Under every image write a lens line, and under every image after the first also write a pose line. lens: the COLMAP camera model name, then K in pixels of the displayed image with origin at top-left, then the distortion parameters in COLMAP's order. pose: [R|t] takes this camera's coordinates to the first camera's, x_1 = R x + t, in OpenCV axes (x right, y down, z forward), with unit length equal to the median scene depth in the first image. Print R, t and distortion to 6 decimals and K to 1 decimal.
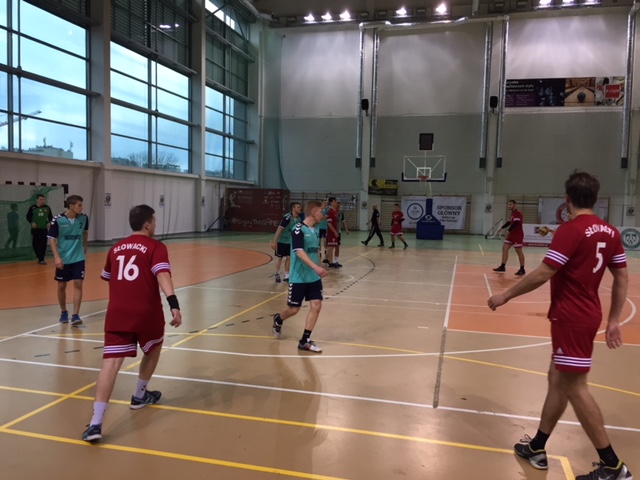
lens RADIAL K [[551.7, 0, 319.4], [0, 551.7, 238.9], [0, 0, 1]] dist [0.089282, -0.121749]
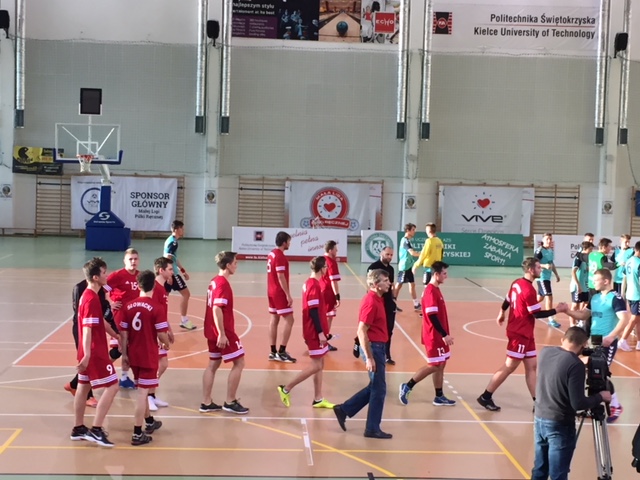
lens RADIAL K [[1133.9, 0, 321.3], [0, 1133.9, 239.8], [0, 0, 1]] dist [0.048186, 0.000000]
pose [[0.951362, -0.015814, 0.307670, 0.029582], [0.013548, 0.999863, 0.009501, -0.017841], [-0.307778, -0.004870, 0.951446, -0.262189]]
